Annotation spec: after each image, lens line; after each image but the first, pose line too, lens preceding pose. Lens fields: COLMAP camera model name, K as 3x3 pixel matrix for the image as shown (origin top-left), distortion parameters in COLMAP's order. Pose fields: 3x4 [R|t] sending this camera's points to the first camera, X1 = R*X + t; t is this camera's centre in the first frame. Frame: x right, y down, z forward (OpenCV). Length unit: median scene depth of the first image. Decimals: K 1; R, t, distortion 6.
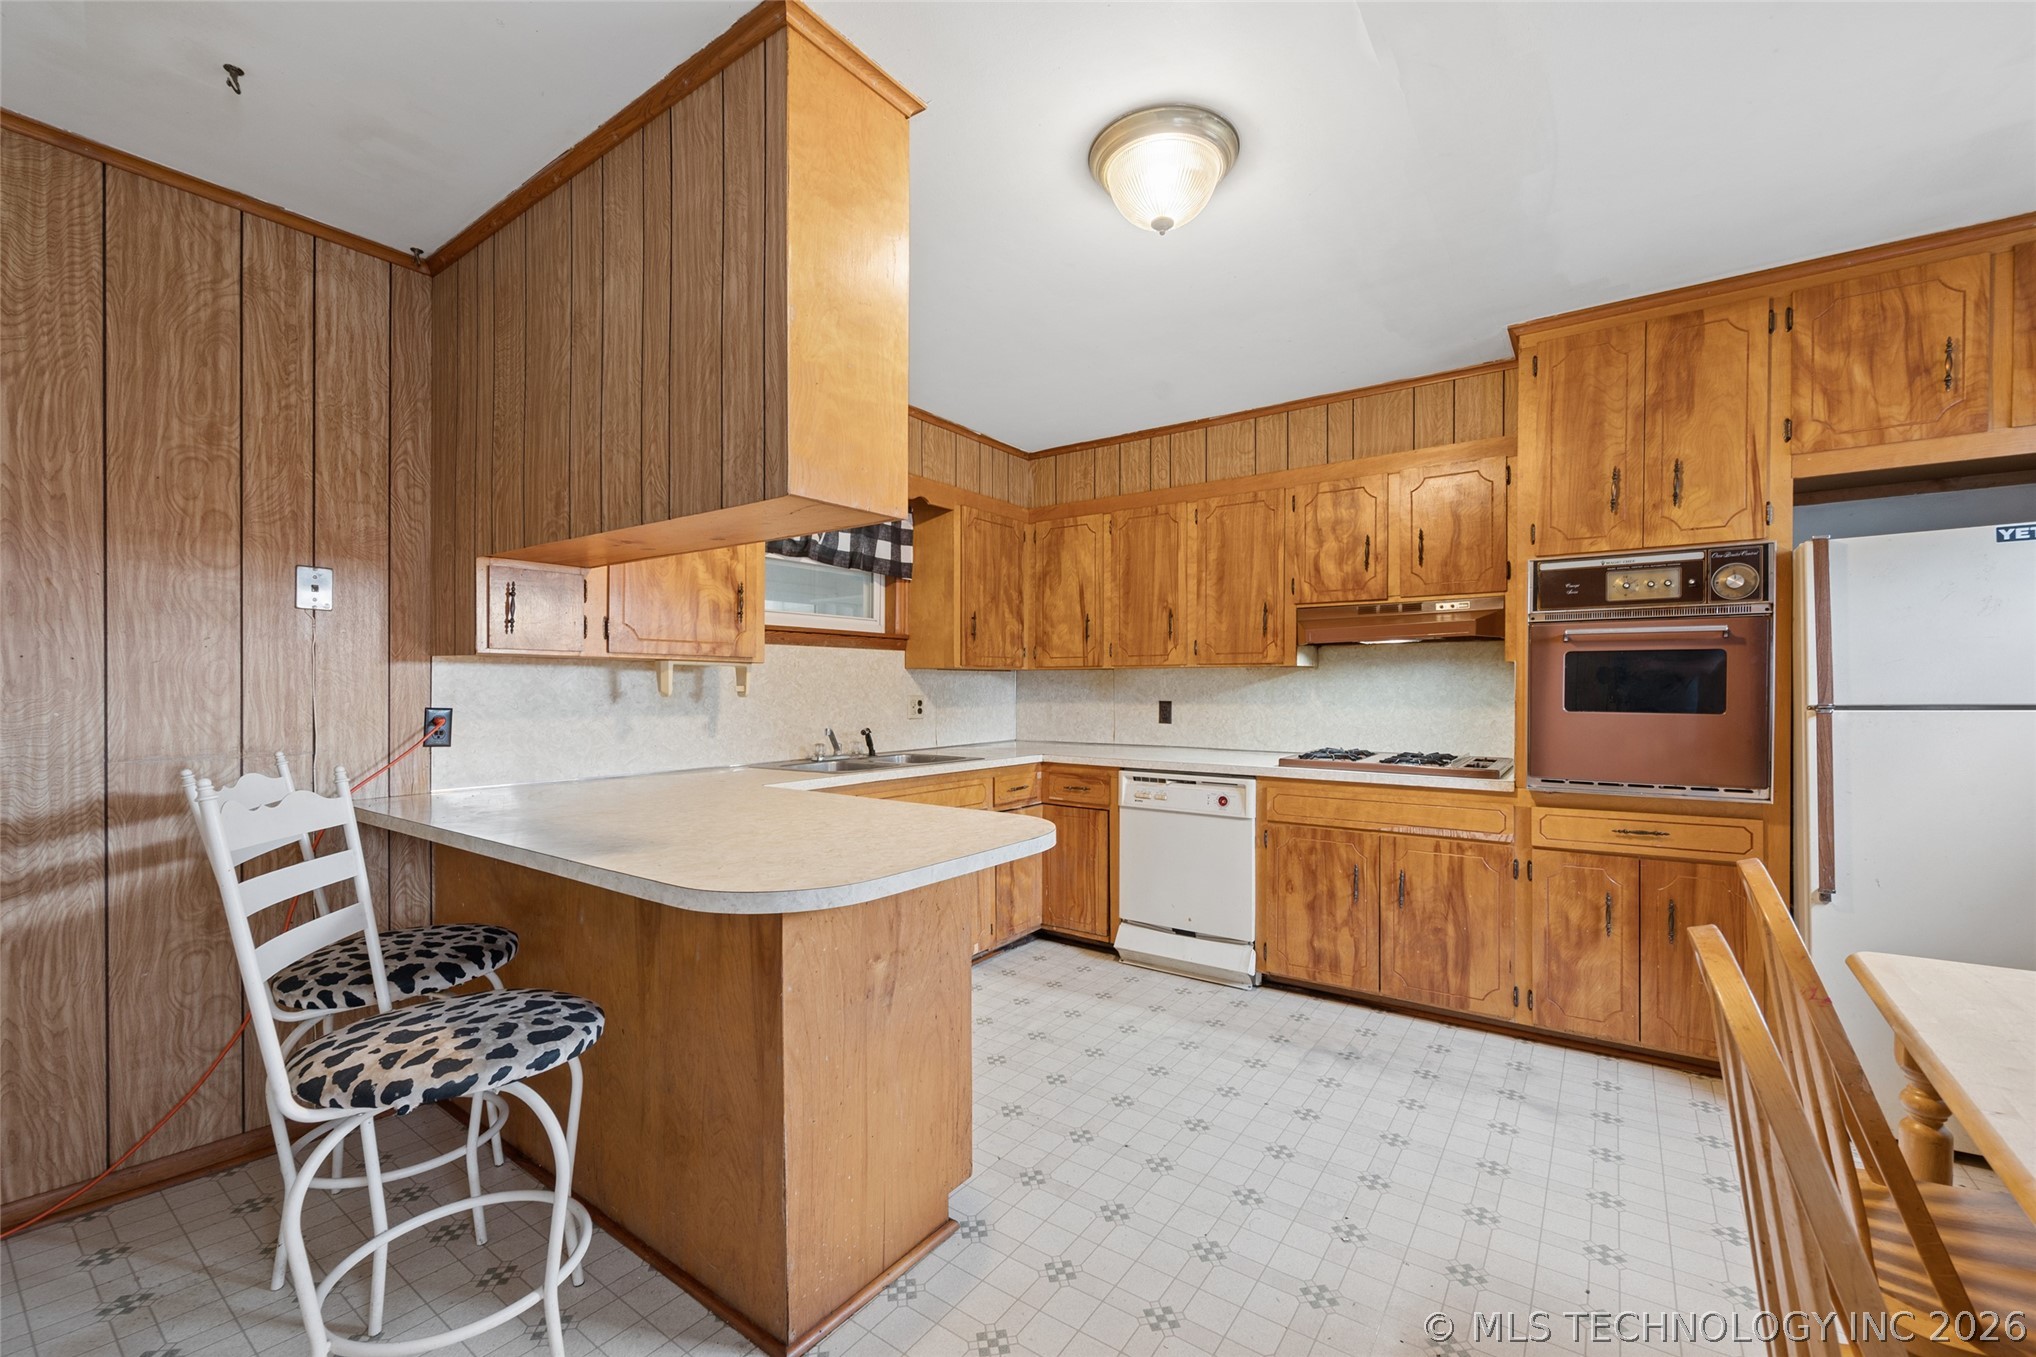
lens RADIAL K [[829.3, 0, 1000.1], [0, 829.3, 695.3], [0, 0, 1]] dist [-0.015474, 0.004602]
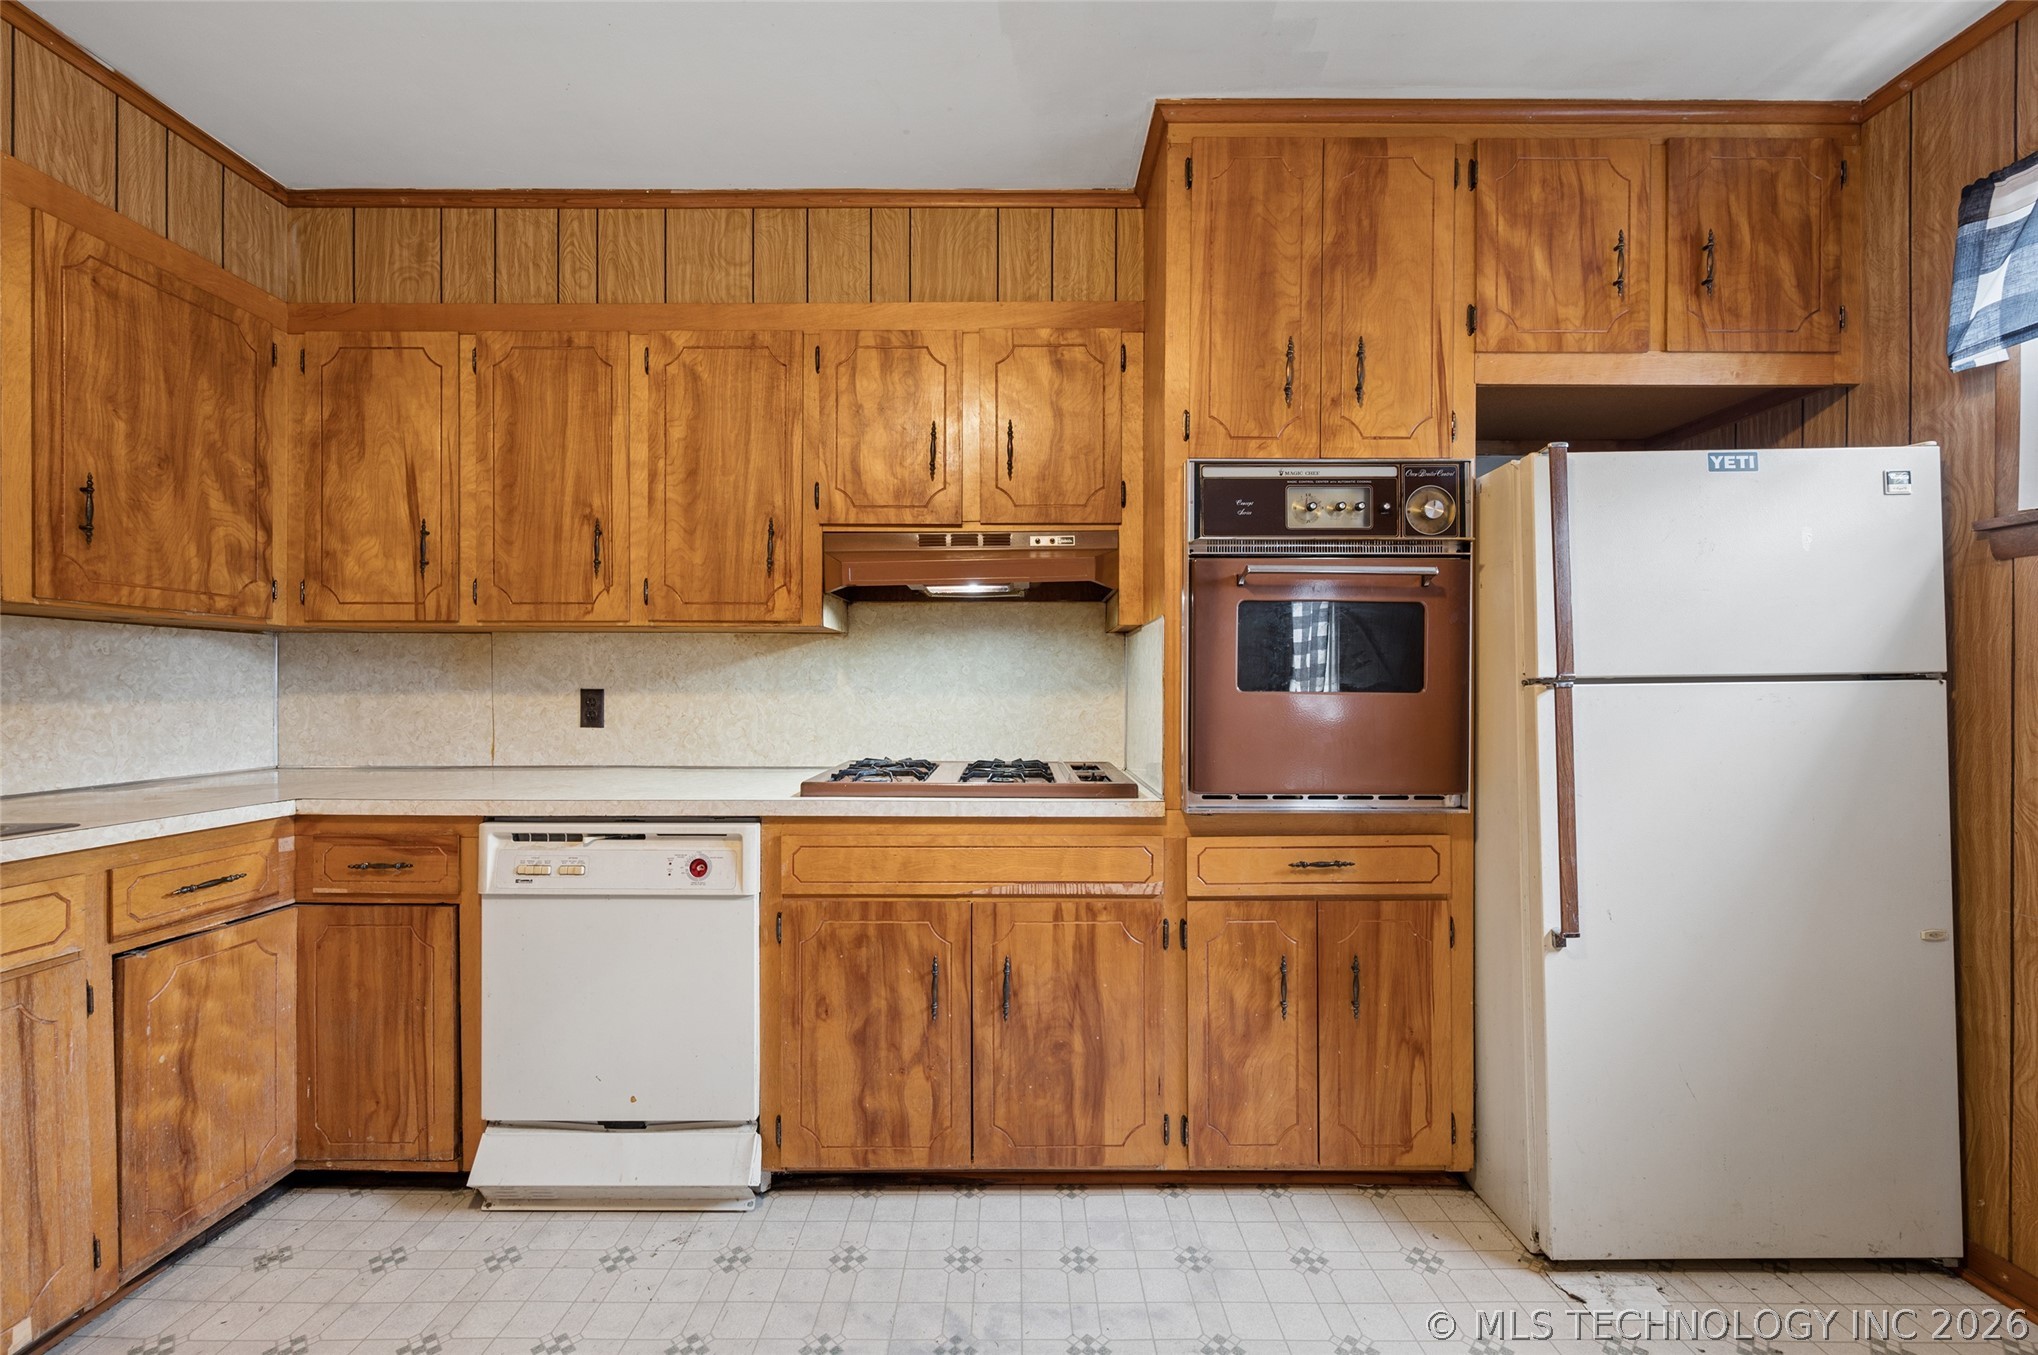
lens RADIAL K [[826.1, 0, 1021.3], [0, 826.1, 692.6], [0, 0, 1]] dist [0.001501, 0.000163]
pose [[0.798215, 0.000405, 0.602373, 0.128049], [0.004363, 0.999970, -0.006453, 0.020674], [-0.602357, 0.007779, 0.798189, 0.502357]]
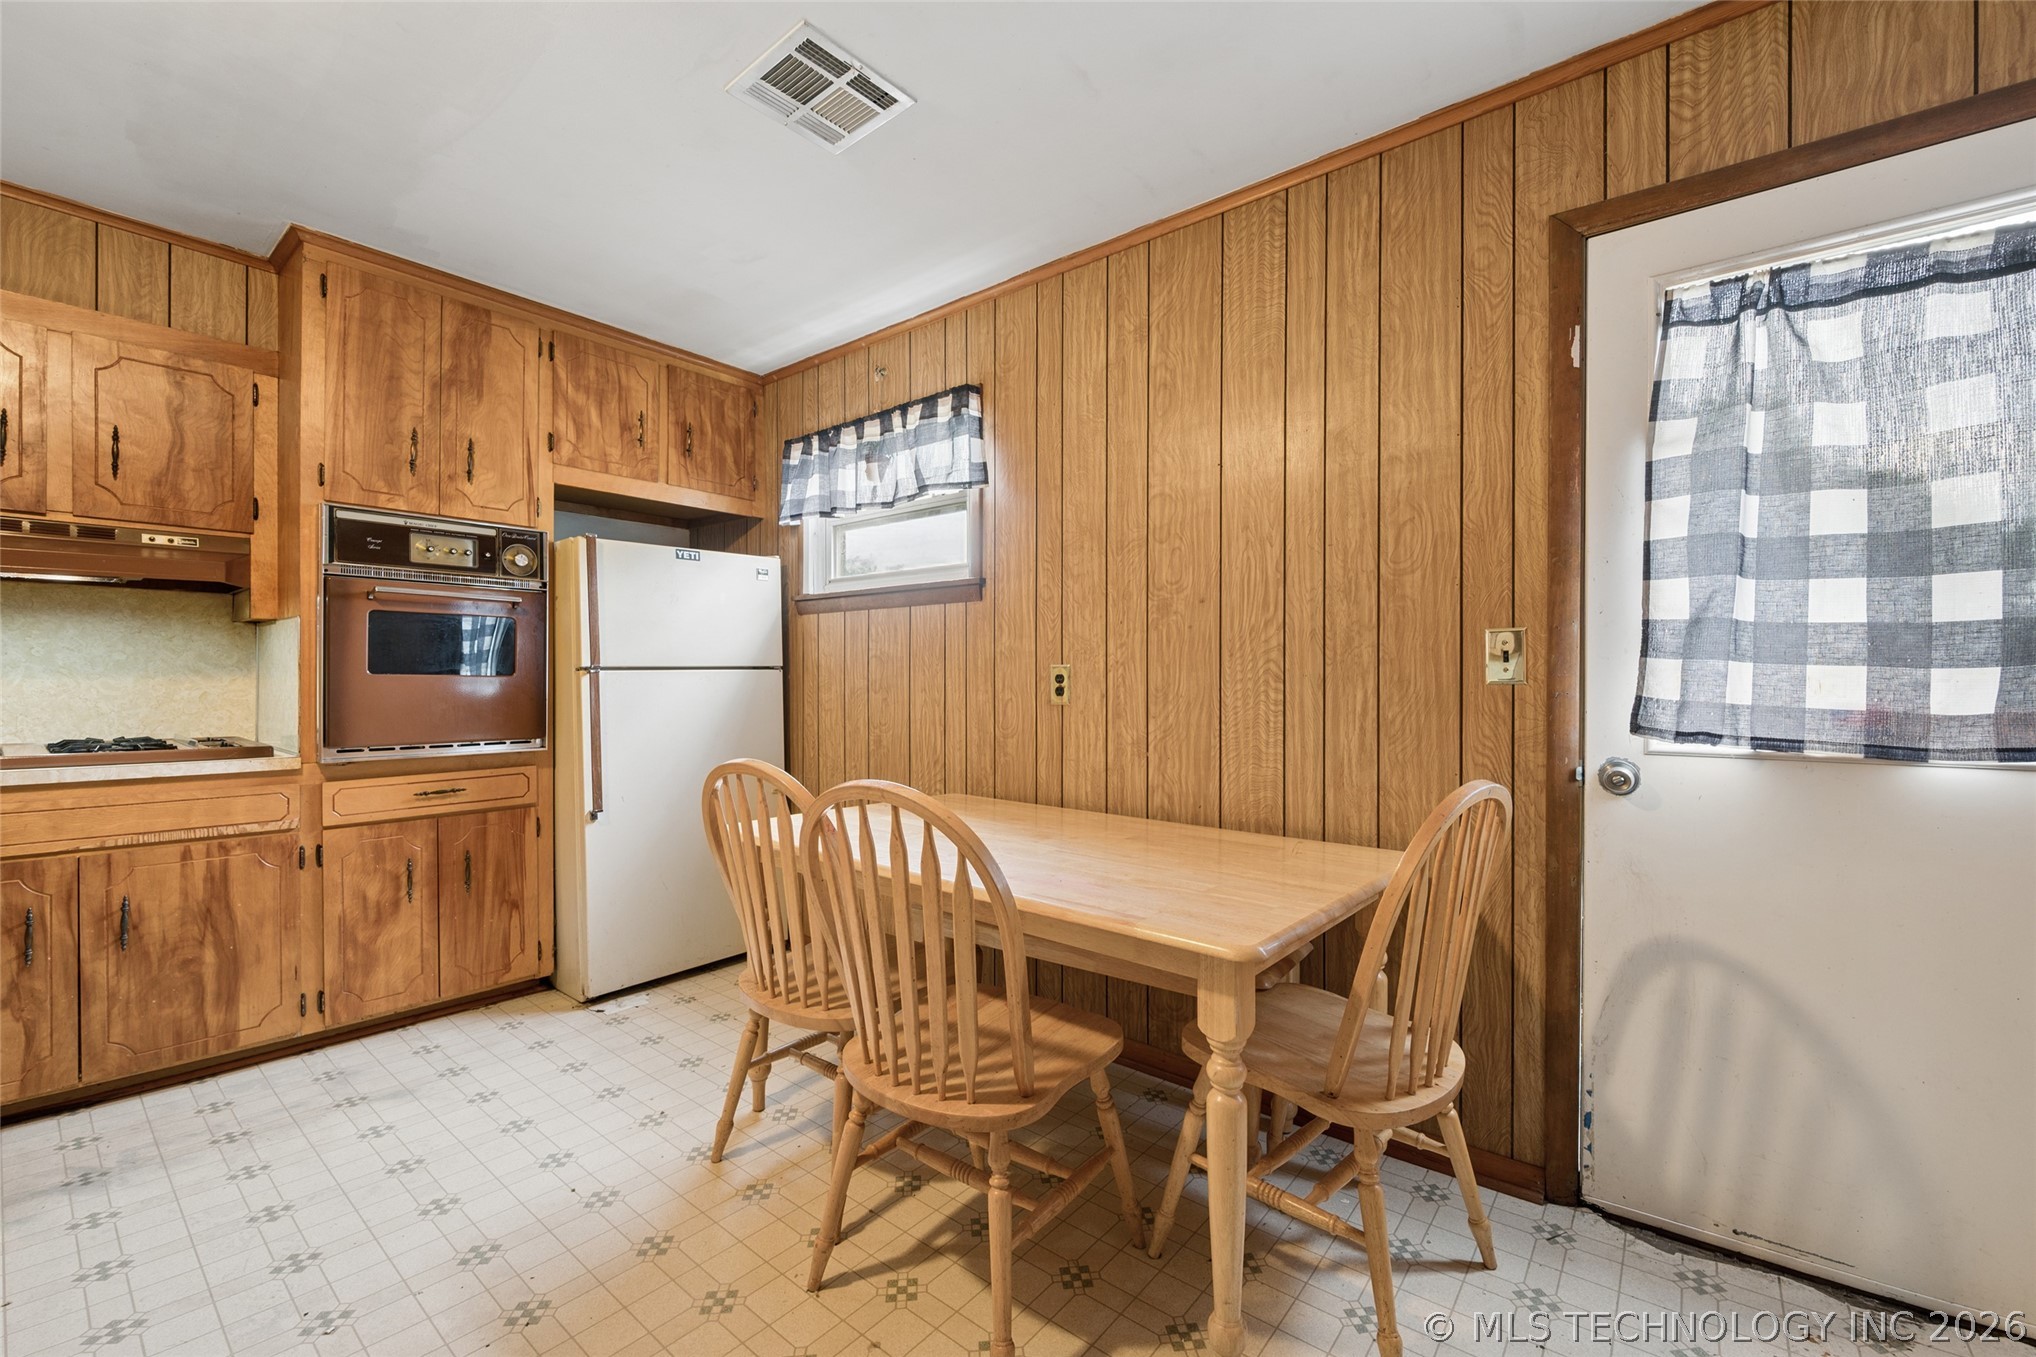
lens RADIAL K [[842.8, 0, 1035.5], [0, 842.8, 681.1], [0, 0, 1]] dist [-0.001250, 0.000781]
pose [[0.039590, -0.001439, 0.999215, -0.206909], [0.007937, 0.999968, 0.001125, 0.028515], [-0.999184, 0.007886, 0.039600, 0.182038]]
